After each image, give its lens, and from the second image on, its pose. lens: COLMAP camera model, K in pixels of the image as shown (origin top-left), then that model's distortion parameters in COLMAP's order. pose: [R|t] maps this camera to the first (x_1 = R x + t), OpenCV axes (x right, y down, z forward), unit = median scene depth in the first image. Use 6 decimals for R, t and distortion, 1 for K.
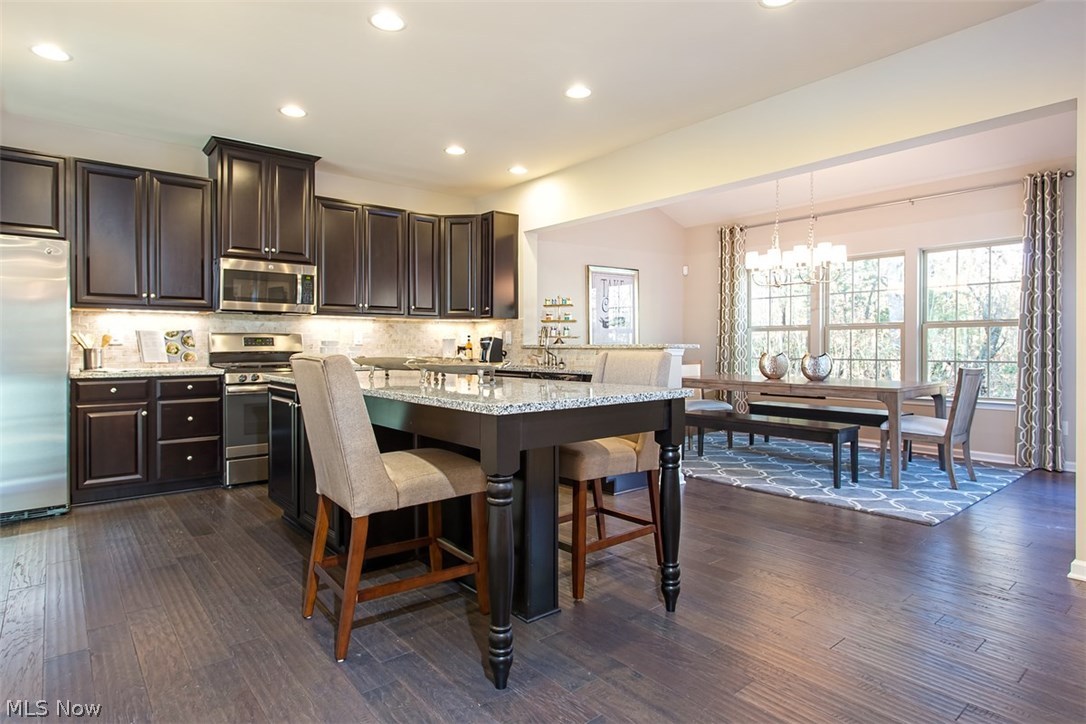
lens RADIAL K [[608.9, 0, 544.5], [0, 608.9, 356.2], [0, 0, 1]] dist [-0.011251, -0.000254]
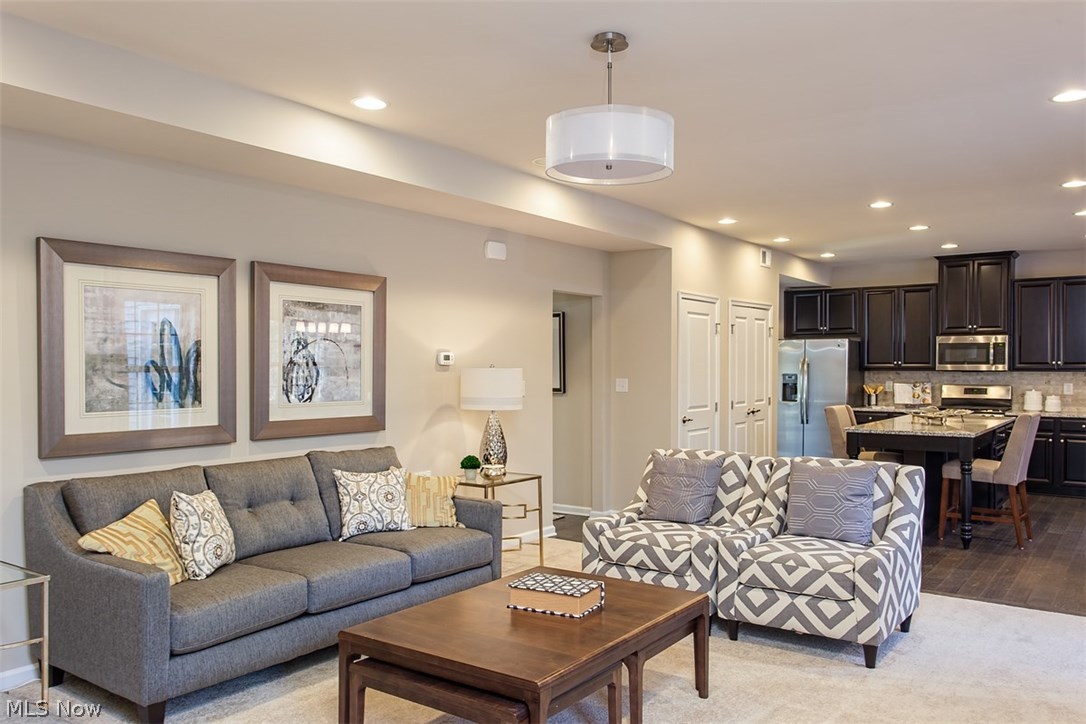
lens RADIAL K [[873.9, 0, 539.7], [0, 873.9, 368.1], [0, 0, 1]] dist [0.030143, 0.000429]
pose [[0.272219, -0.008879, -0.962194, 1.219534], [-0.010354, 0.999873, -0.012156, -0.042974], [0.962180, 0.013272, 0.272092, -0.509712]]
